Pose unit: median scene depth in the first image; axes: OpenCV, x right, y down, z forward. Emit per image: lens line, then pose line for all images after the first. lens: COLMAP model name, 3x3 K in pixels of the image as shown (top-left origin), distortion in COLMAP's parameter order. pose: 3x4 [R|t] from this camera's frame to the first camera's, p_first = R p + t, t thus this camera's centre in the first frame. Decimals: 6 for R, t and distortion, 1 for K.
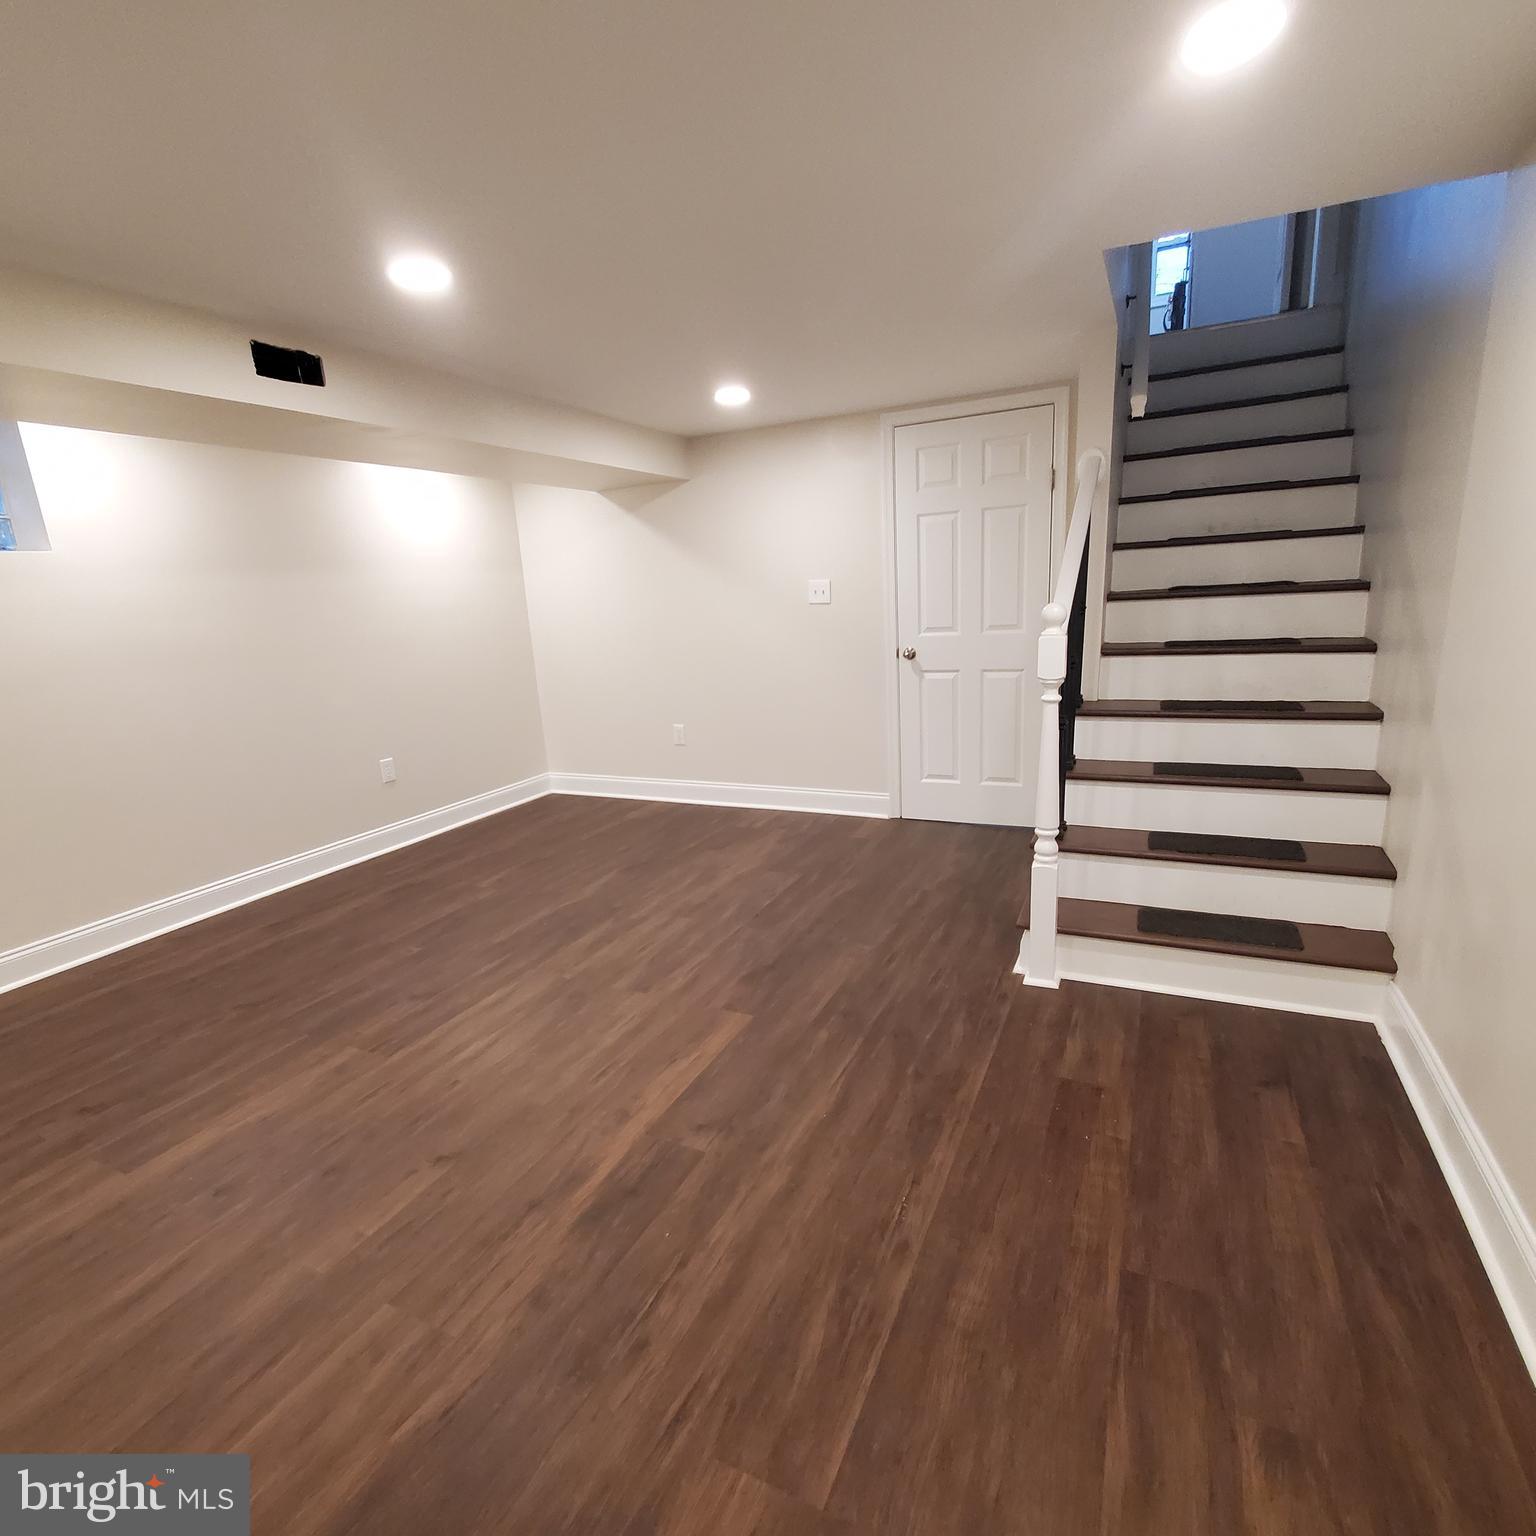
lens RADIAL K [[812.2, 0, 768.6], [0, 812.2, 795.6], [0, 0, 1]] dist [-0.000493, -0.001174]
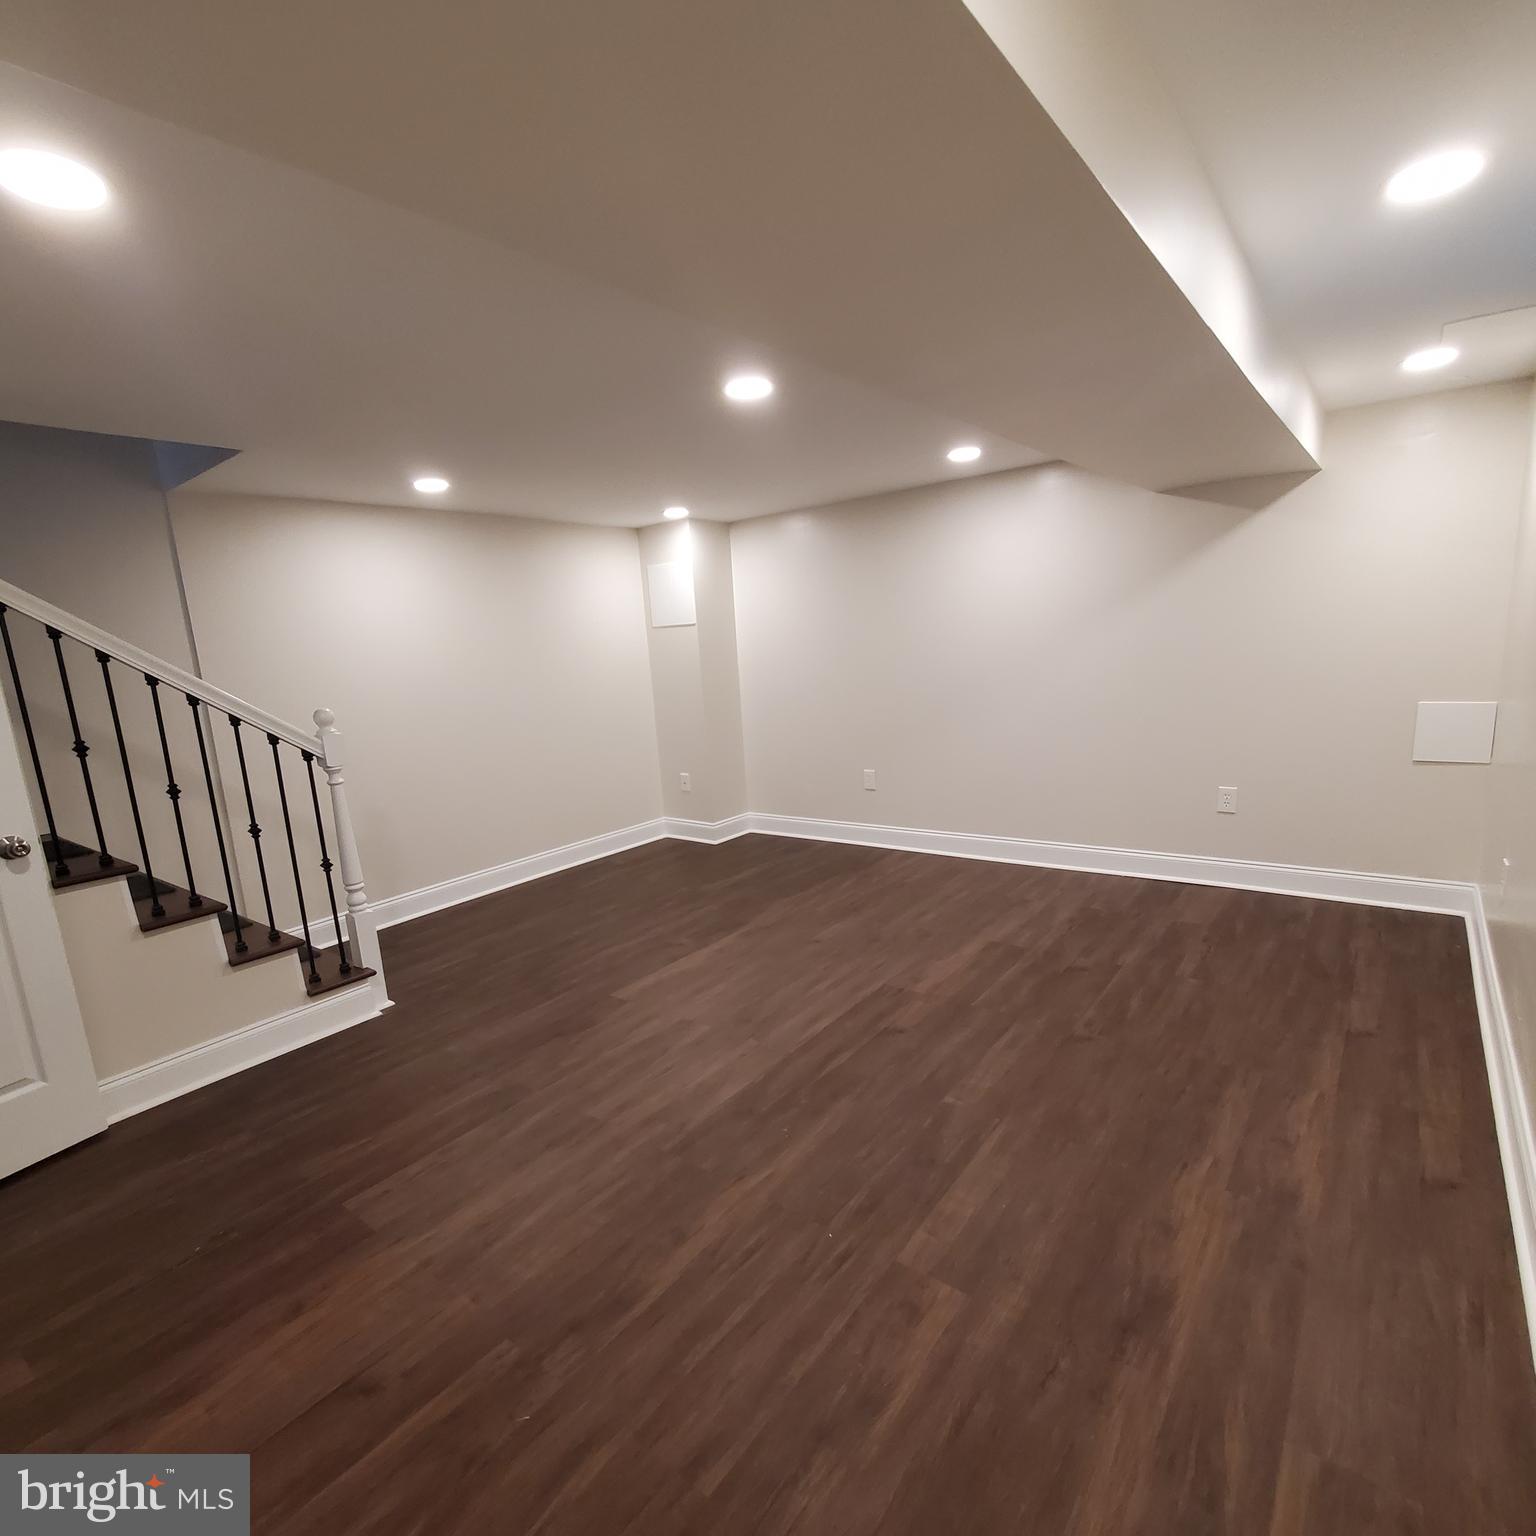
lens RADIAL K [[812.2, 0, 768.6], [0, 812.2, 795.6], [0, 0, 1]] dist [-0.000493, -0.001174]
pose [[-0.970673, 0.076659, 0.227855, -0.534055], [0.166679, 0.897605, 0.408072, -0.454006], [-0.173241, 0.434083, -0.884058, 1.806612]]
